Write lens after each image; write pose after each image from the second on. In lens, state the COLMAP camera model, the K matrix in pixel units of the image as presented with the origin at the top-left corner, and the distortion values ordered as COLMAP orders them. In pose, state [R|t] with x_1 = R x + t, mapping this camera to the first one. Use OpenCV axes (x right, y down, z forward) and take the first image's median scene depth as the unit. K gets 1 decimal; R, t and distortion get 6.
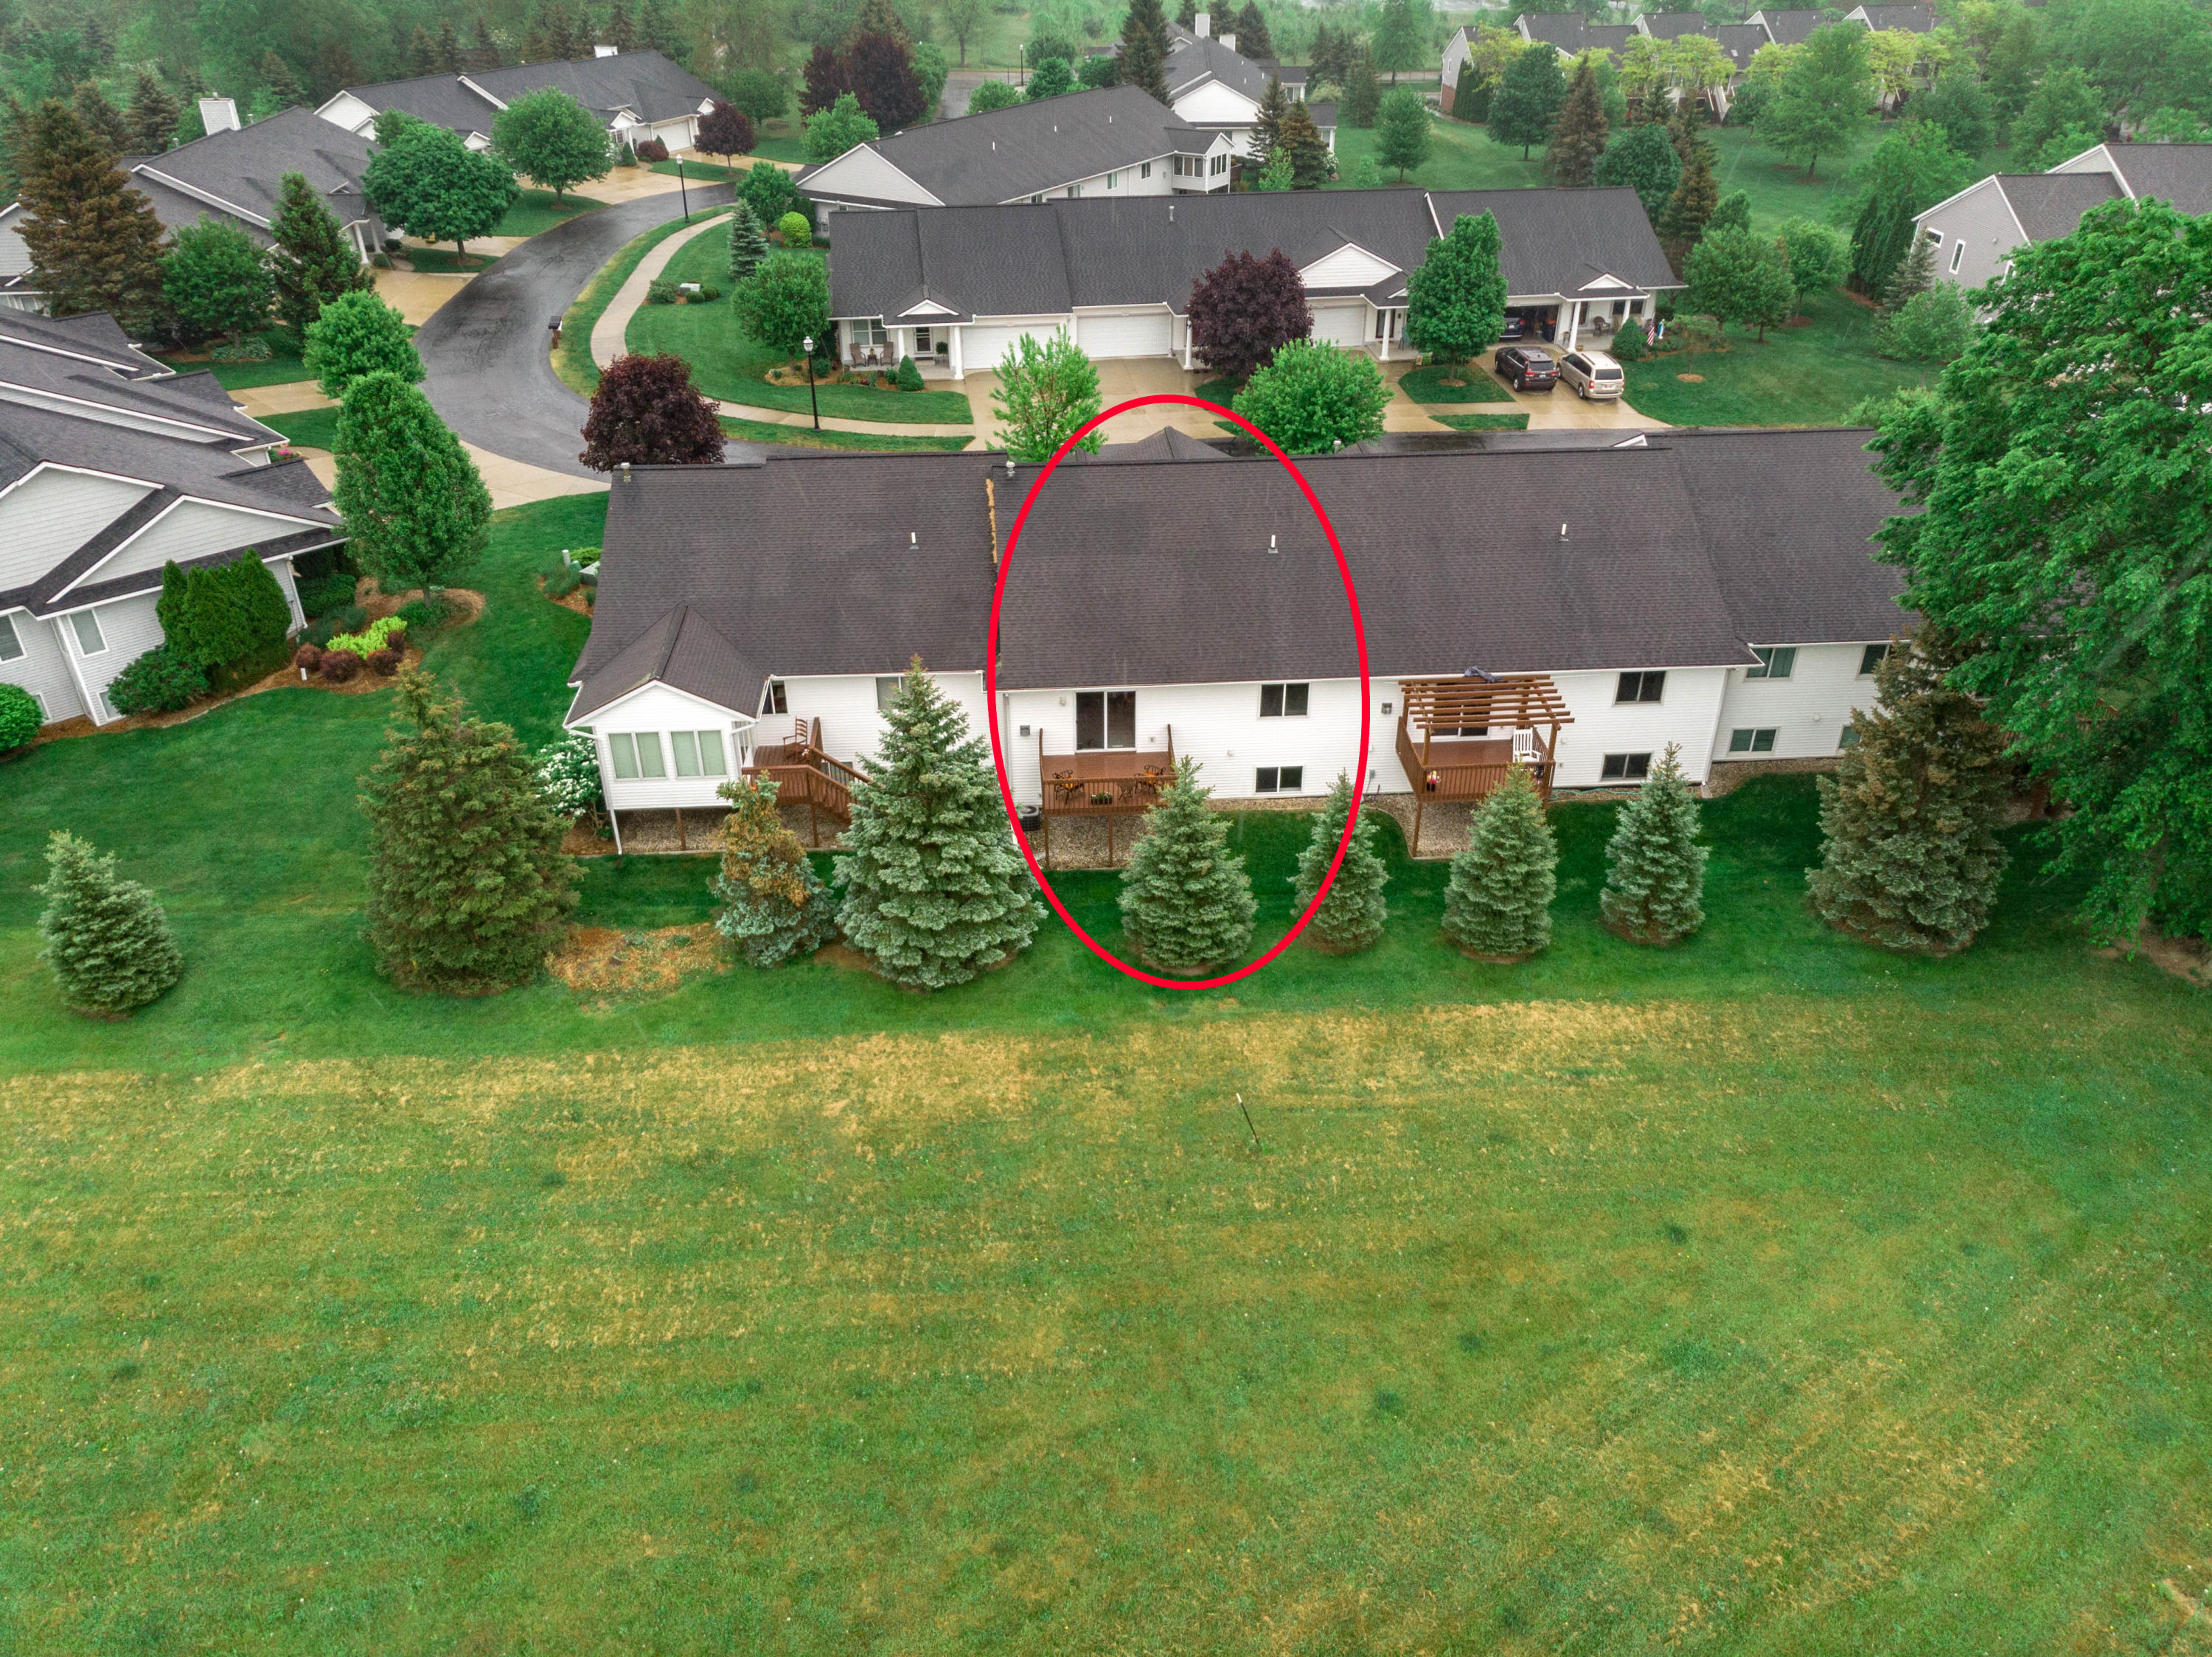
lens RADIAL K [[1504.5, 0, 1102.8], [0, 1504.5, 753.8], [0, 0, 1]] dist [0.024687, -0.001555]
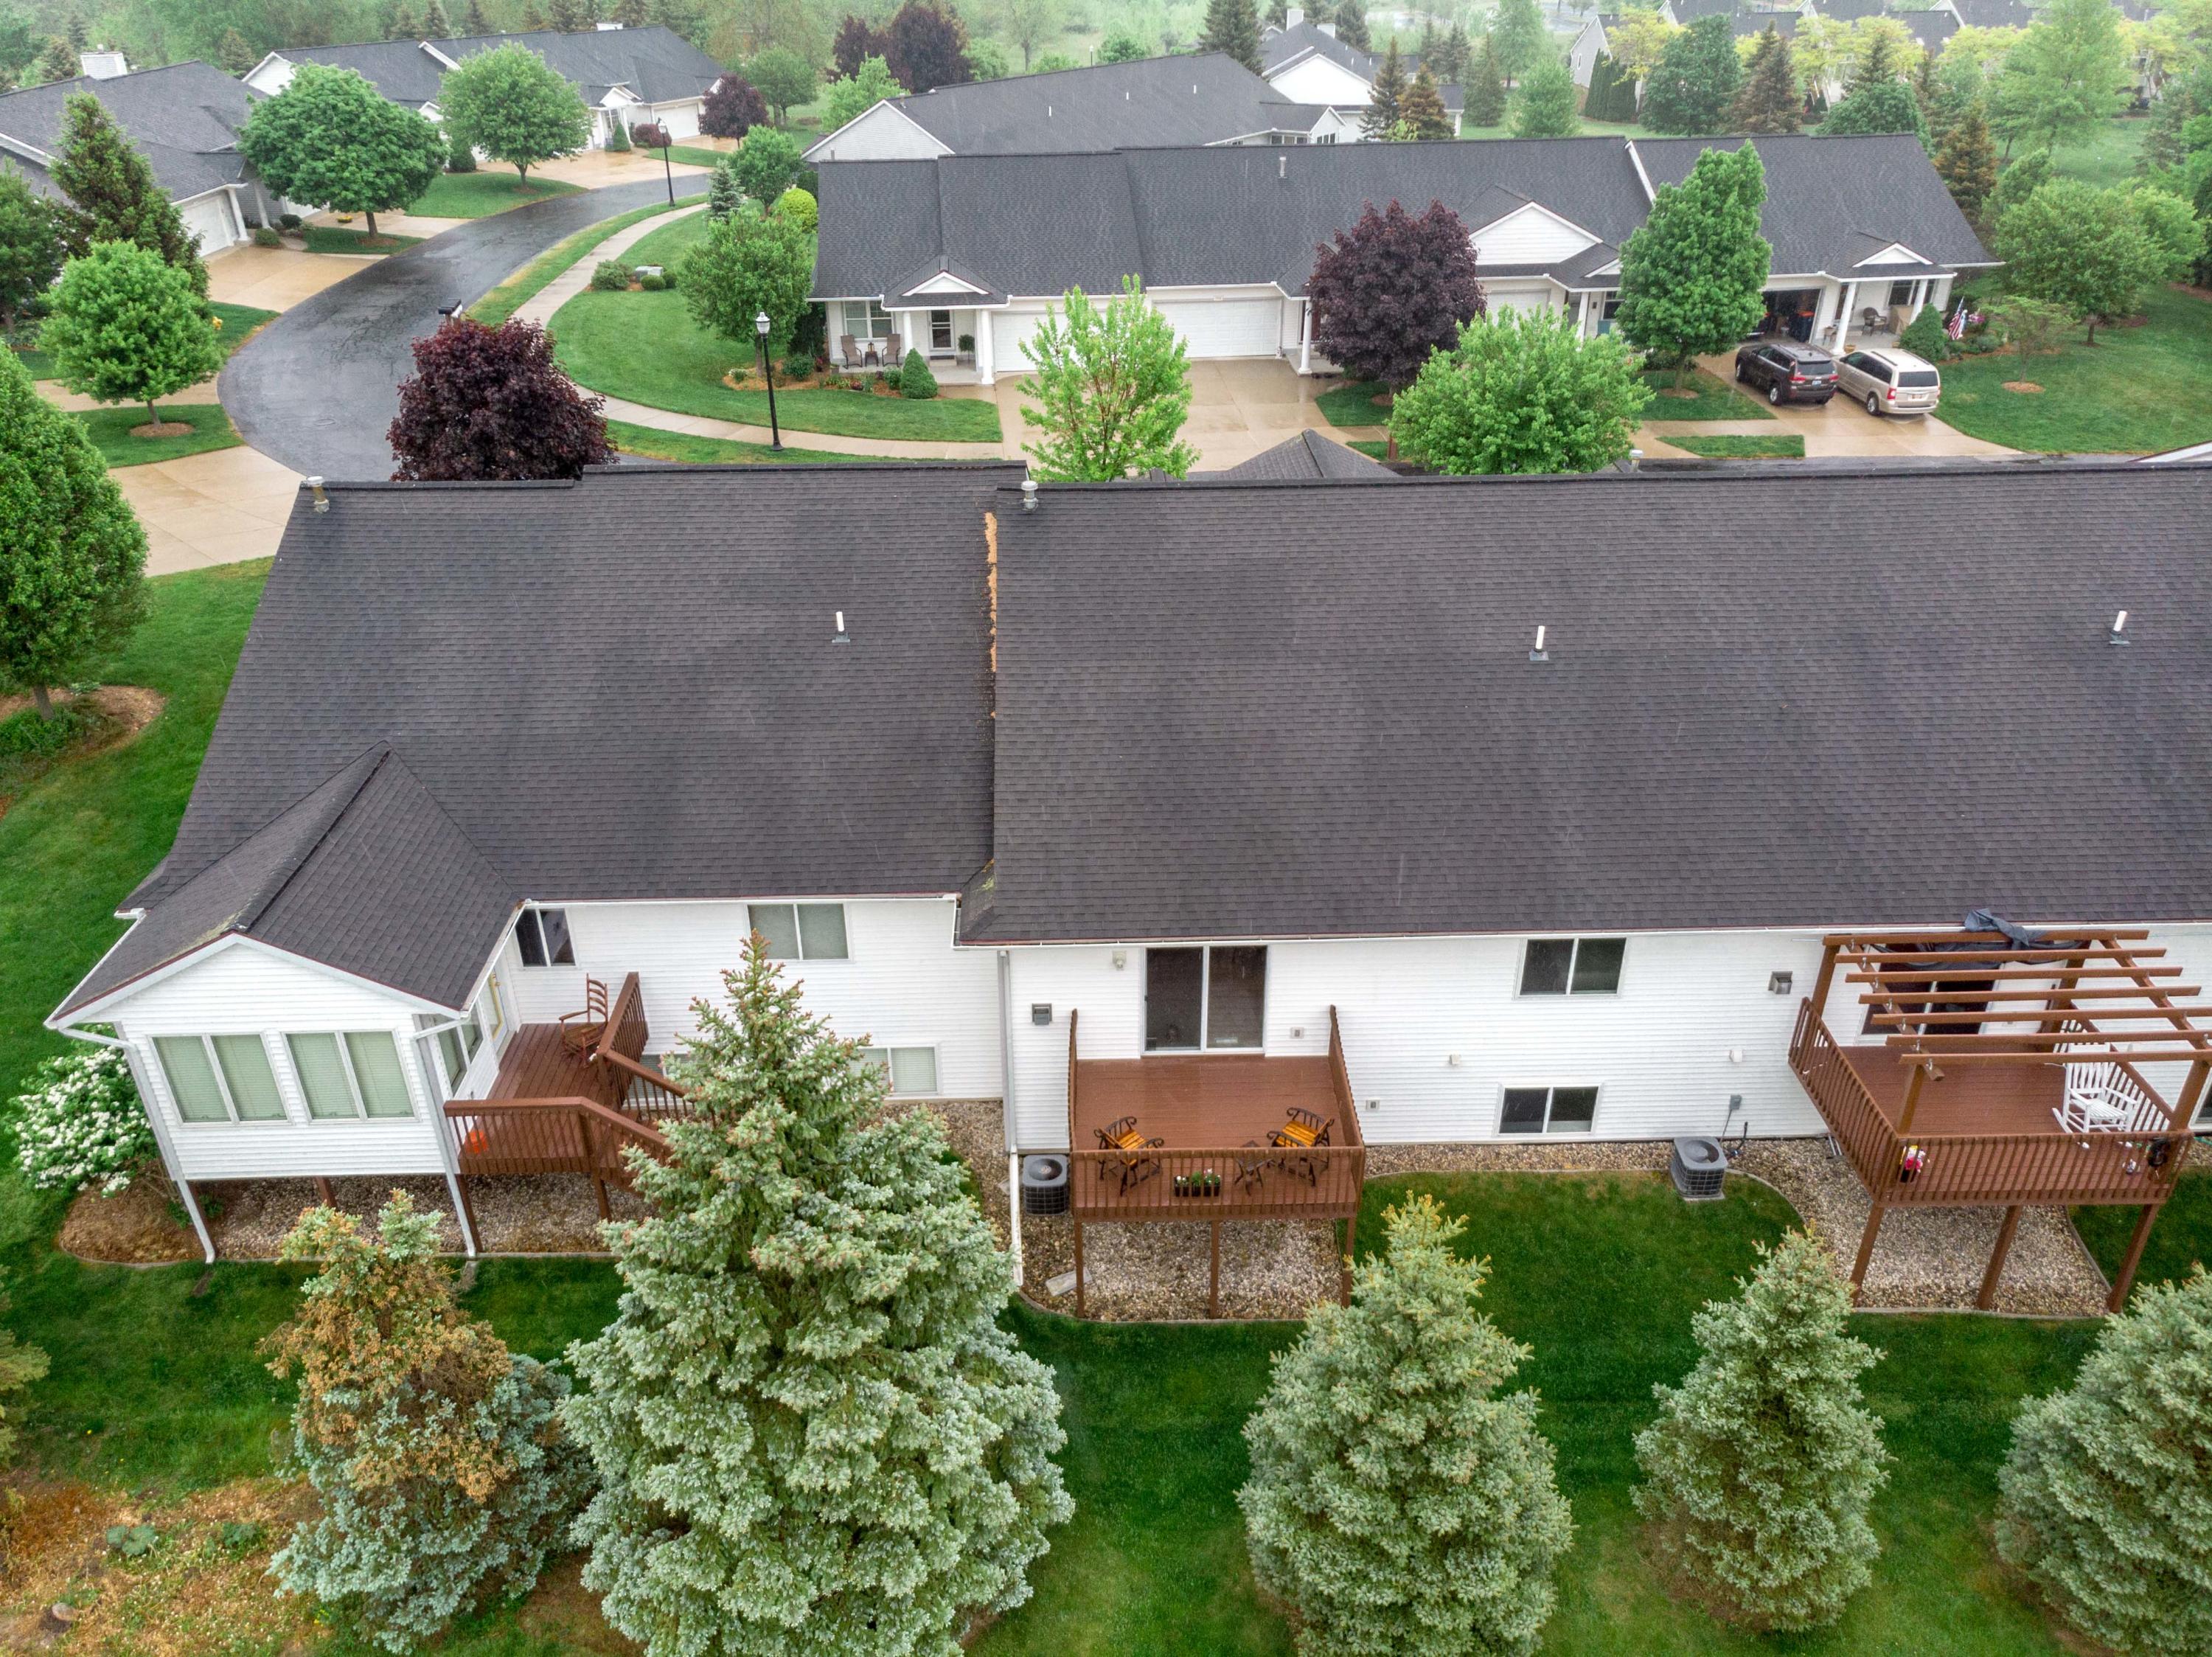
lens RADIAL K [[1510.8, 0, 1111.9], [0, 1510.8, 754.0], [0, 0, 1]] dist [0.034156, 0.001356]
pose [[0.999214, 0.015821, -0.036349, -0.007375], [-0.017032, 0.999301, -0.033265, -0.052652], [0.035798, 0.033858, 0.998785, 0.309349]]
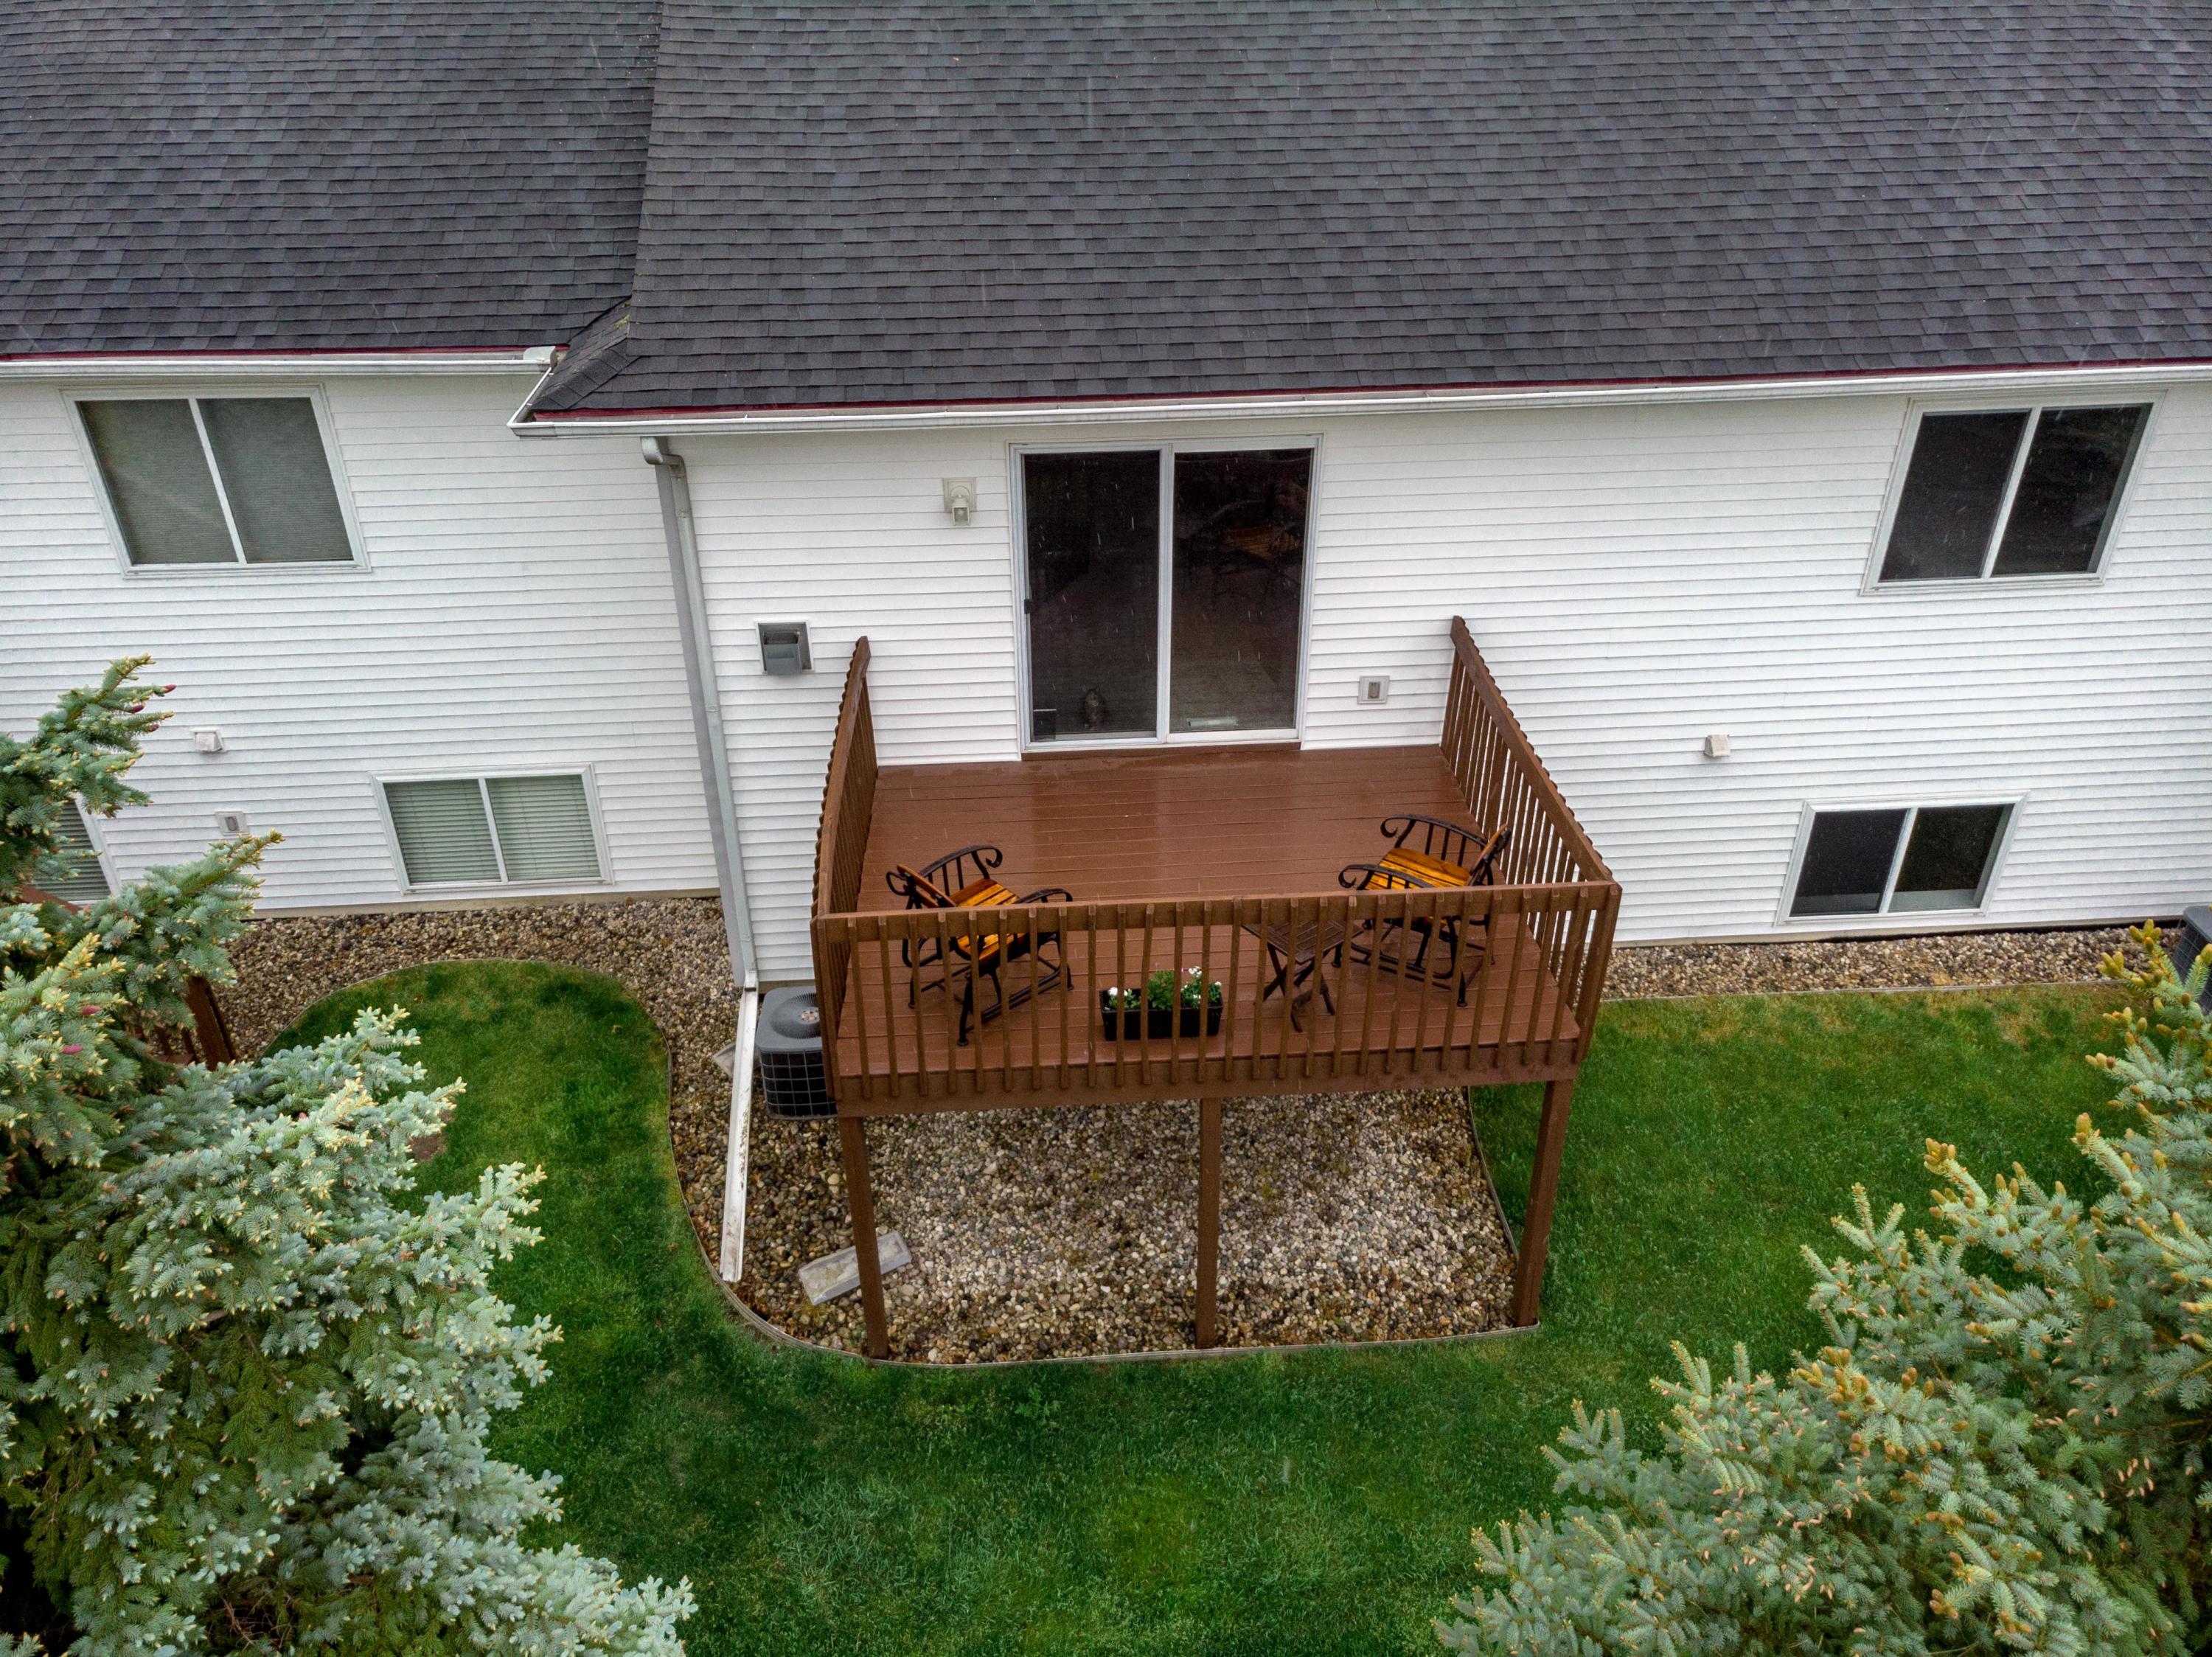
lens RADIAL K [[1504.5, 0, 1102.8], [0, 1504.5, 753.8], [0, 0, 1]] dist [0.024687, -0.001555]
pose [[0.999959, -0.007511, 0.005080, -0.005051], [0.007553, 0.999938, -0.008228, 0.000898], [-0.005018, 0.008266, 0.999953, 0.488255]]
